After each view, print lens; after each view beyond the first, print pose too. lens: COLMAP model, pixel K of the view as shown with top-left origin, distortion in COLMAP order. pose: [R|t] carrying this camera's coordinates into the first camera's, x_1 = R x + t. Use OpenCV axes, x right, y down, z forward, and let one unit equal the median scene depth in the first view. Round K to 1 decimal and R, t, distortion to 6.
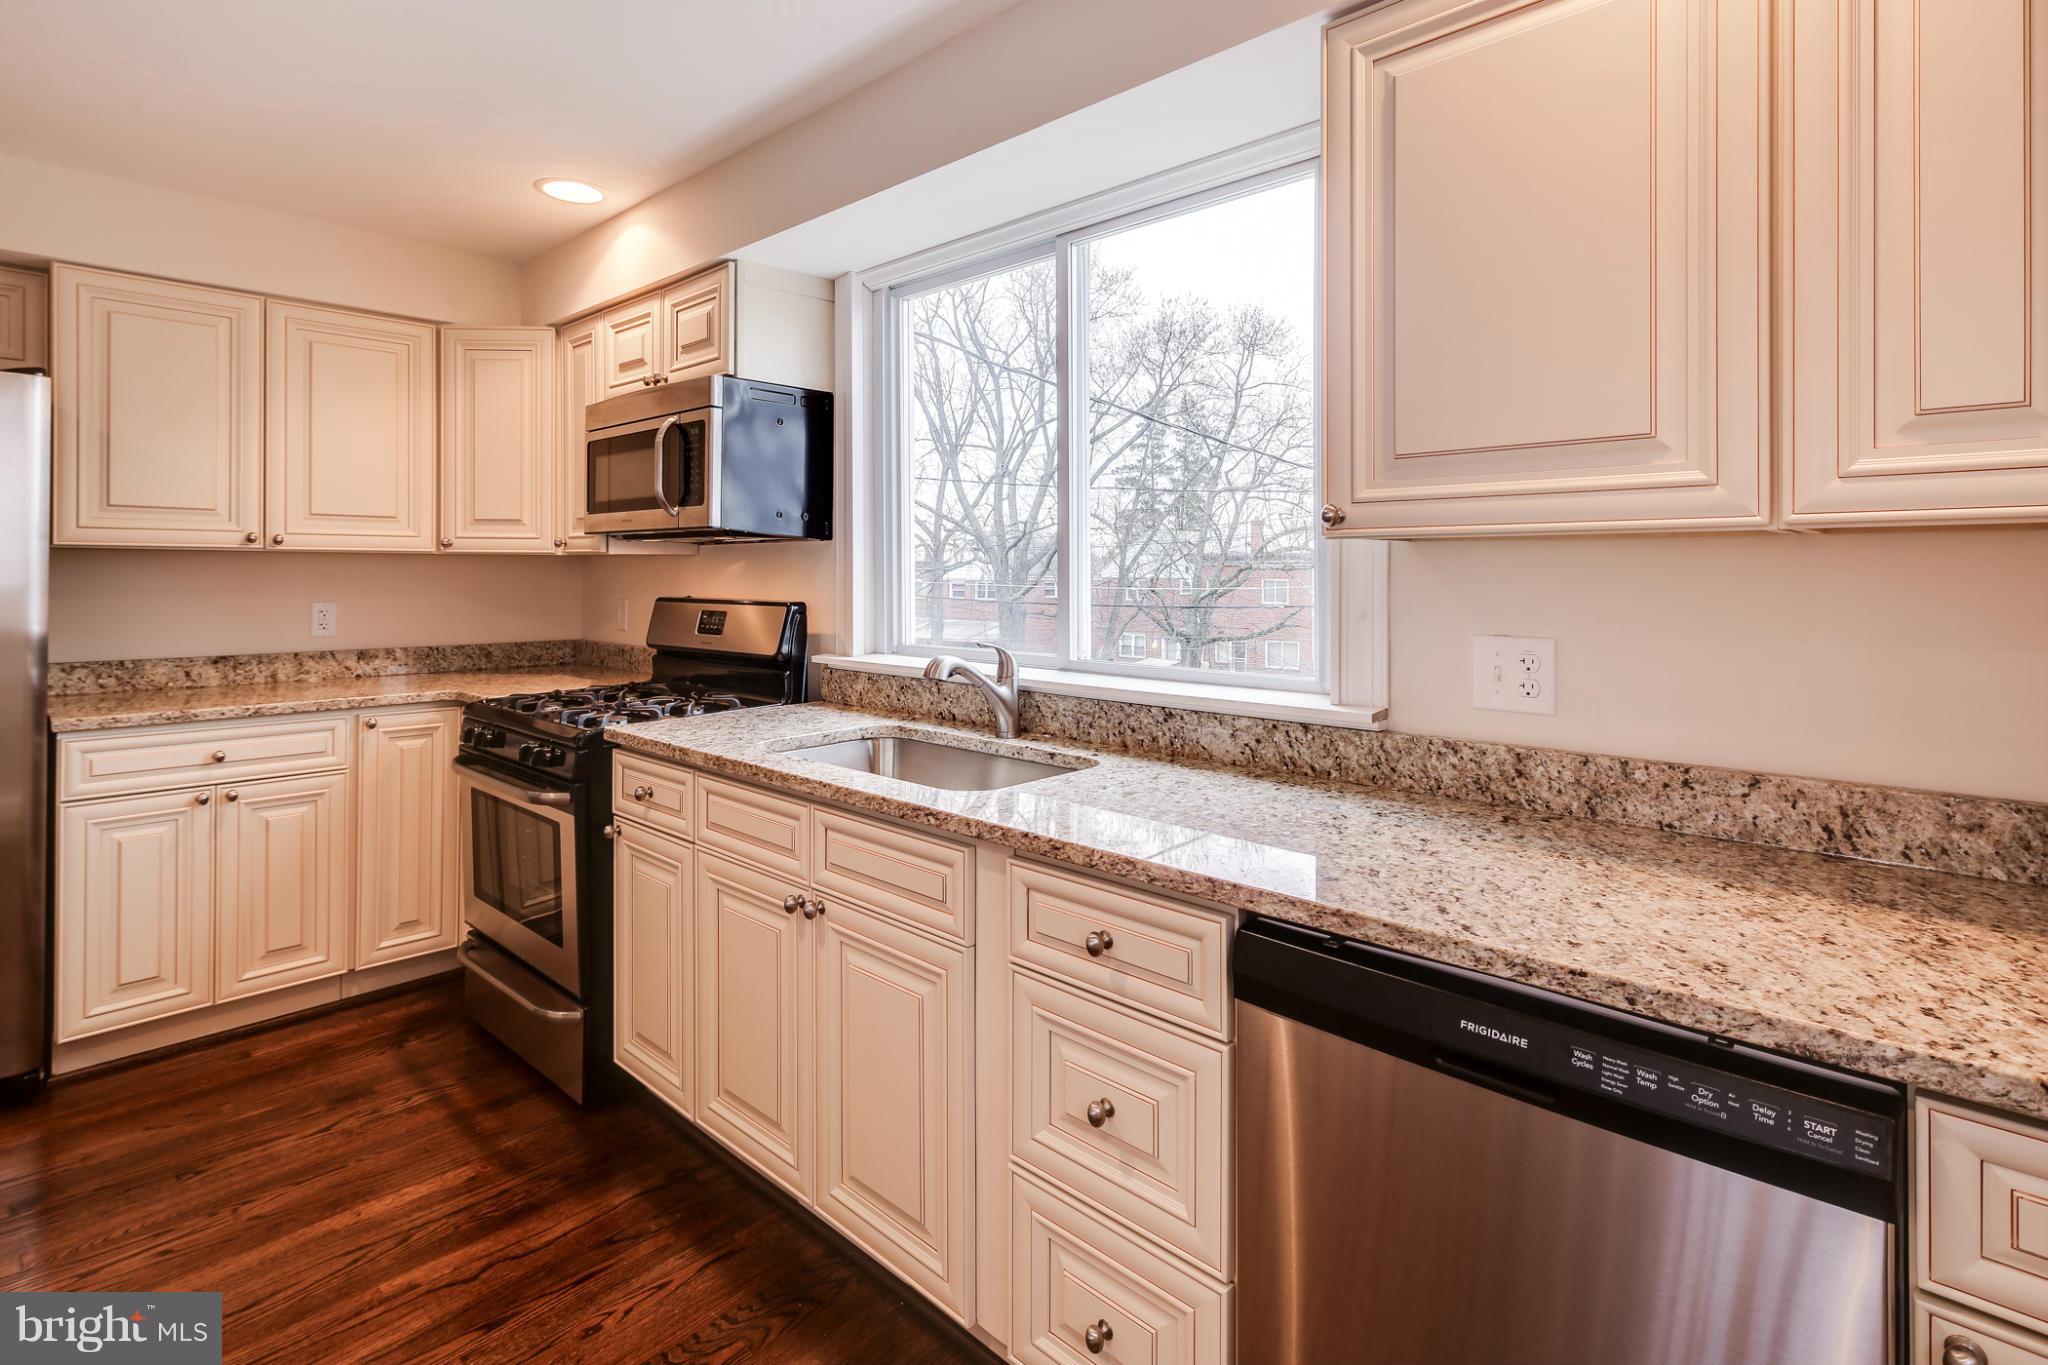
lens RADIAL K [[983.1, 0, 1027.2], [0, 983.1, 572.0], [0, 0, 1]] dist [-0.002372, -0.002142]
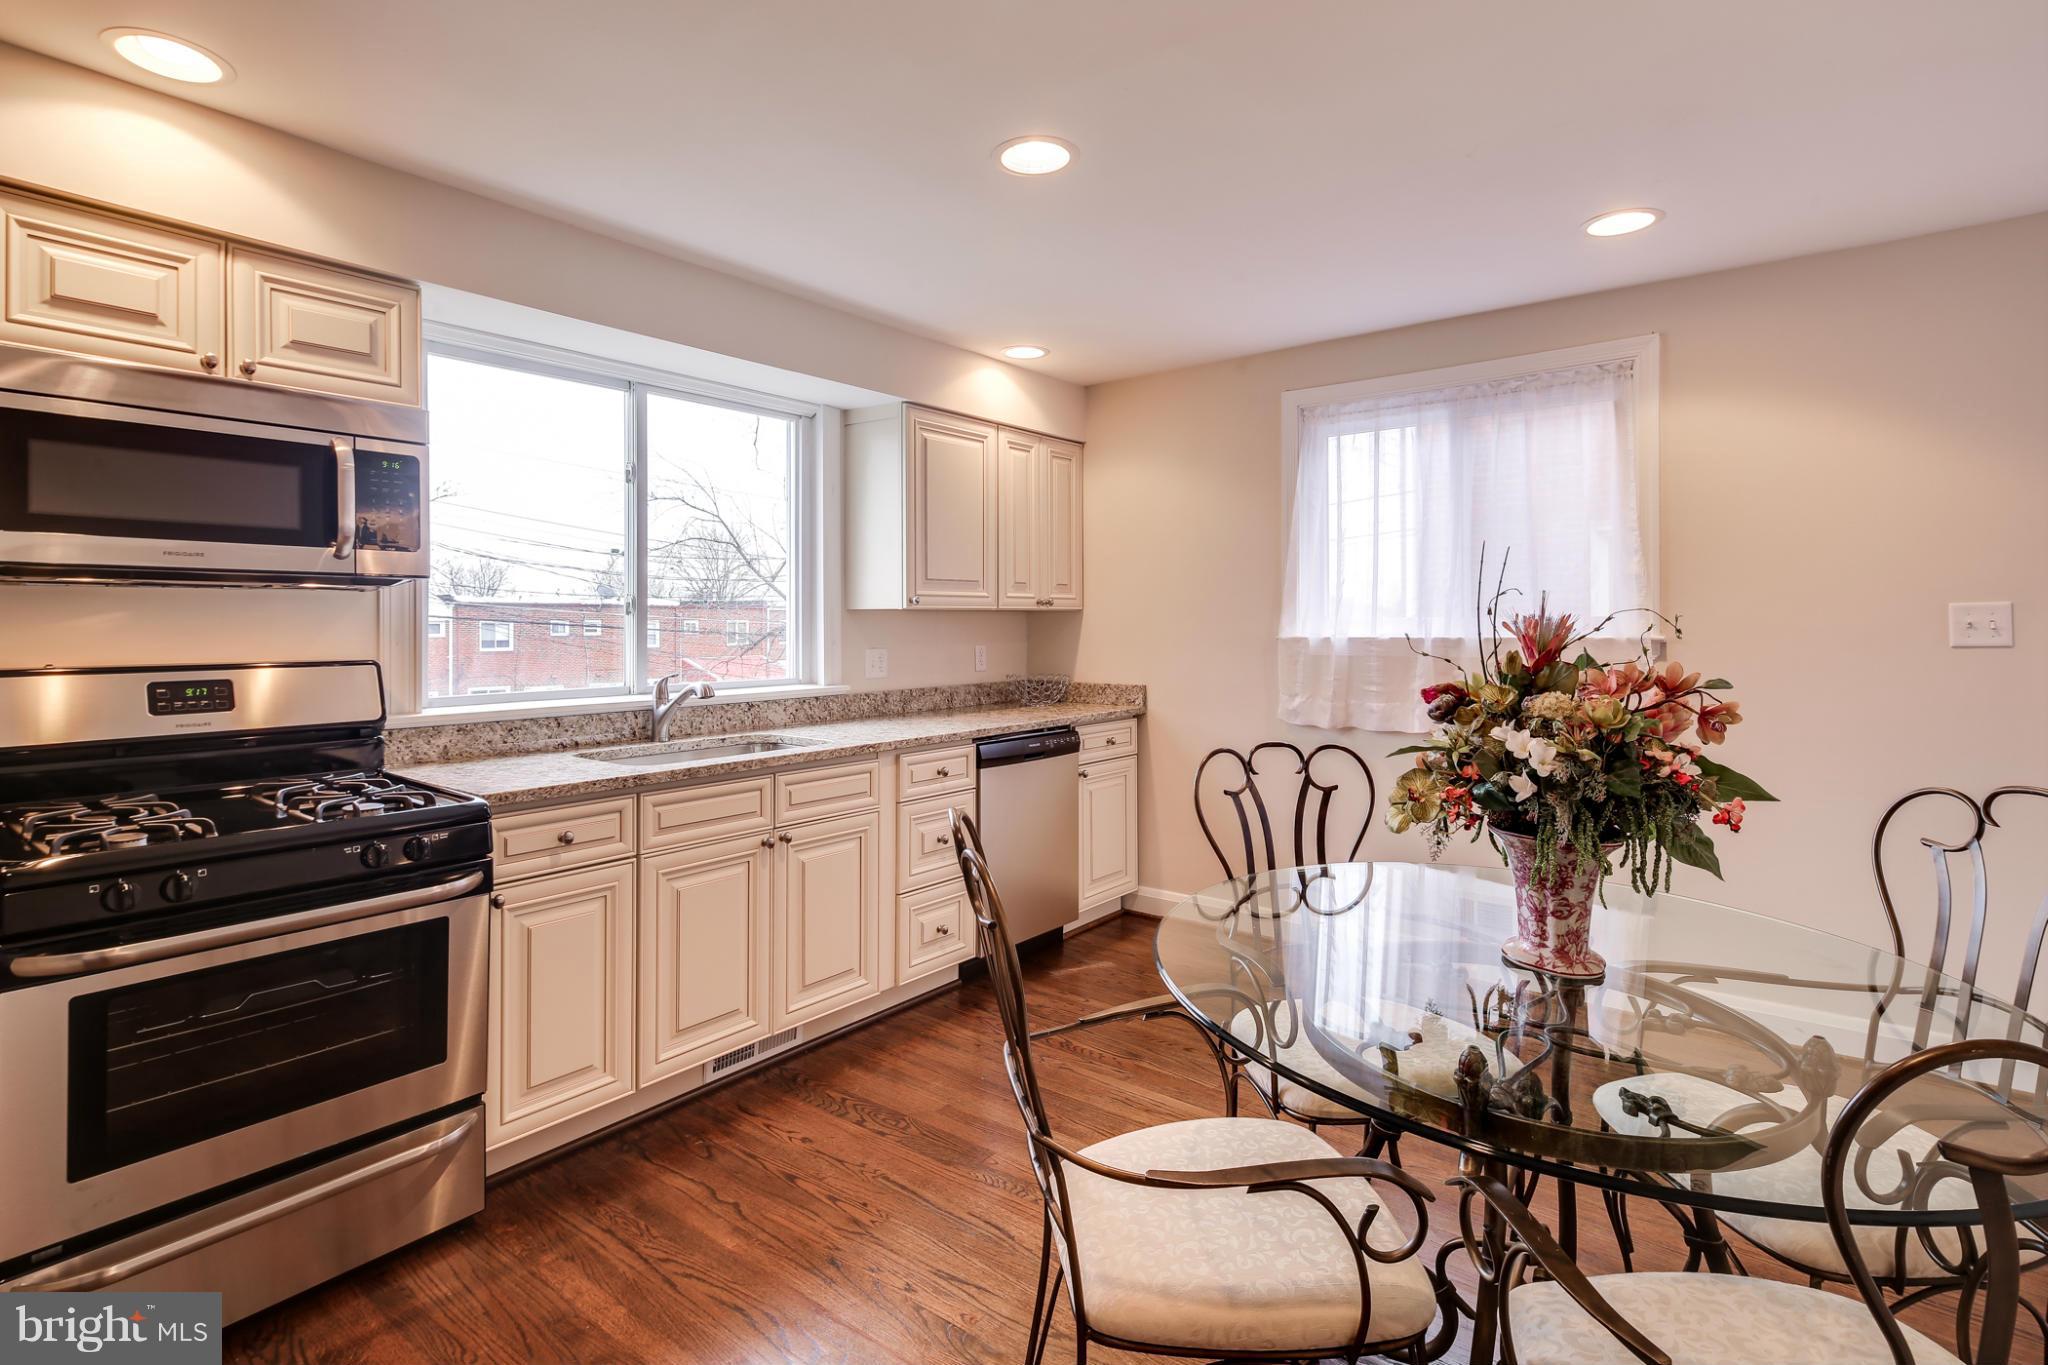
lens RADIAL K [[987.2, 0, 1016.5], [0, 987.2, 619.7], [0, 0, 1]] dist [-0.001248, -0.001916]
pose [[-0.083633, 0.002558, 0.996493, -1.224989], [0.004782, 0.999986, -0.002165, -0.001547], [-0.996485, 0.004584, -0.083645, 0.503999]]
